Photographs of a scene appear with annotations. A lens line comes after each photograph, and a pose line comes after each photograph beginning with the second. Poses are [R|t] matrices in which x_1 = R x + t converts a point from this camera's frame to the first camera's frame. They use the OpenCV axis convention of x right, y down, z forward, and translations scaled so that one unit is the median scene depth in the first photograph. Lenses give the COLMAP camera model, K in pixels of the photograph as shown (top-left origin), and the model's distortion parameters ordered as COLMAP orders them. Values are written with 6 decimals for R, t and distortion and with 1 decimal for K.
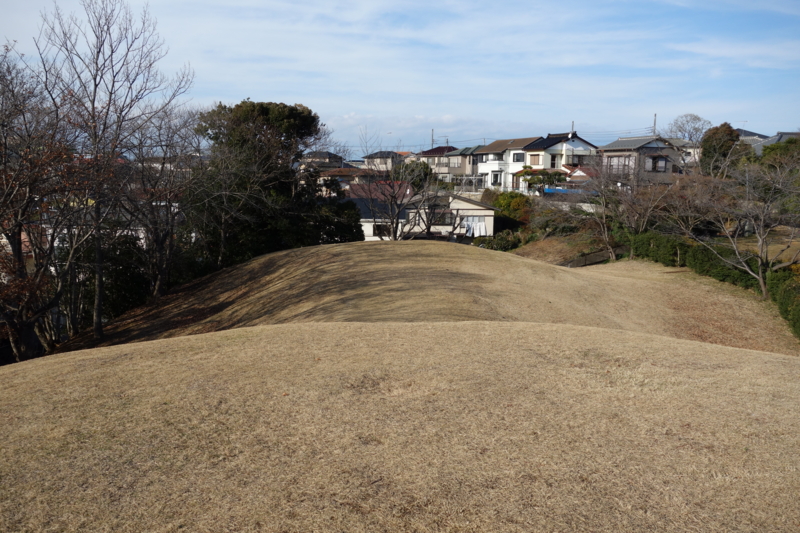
lens RADIAL K [[716.2, 0, 400.0], [0, 716.2, 266.5], [0, 0, 1]] dist [0.001397, 0.001555]
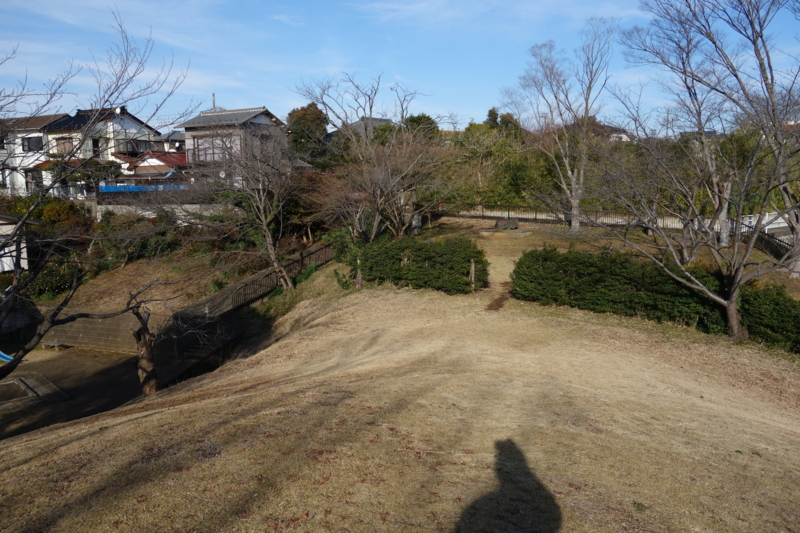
lens RADIAL K [[631.1, 0, 400.0], [0, 631.1, 266.5], [0, 0, 1]] dist [0.000966, -0.002487]
pose [[0.720034, -0.116965, 0.684010, -0.001935], [0.117249, 0.992027, 0.046212, -0.028913], [-0.683962, 0.046925, 0.728007, 0.370241]]
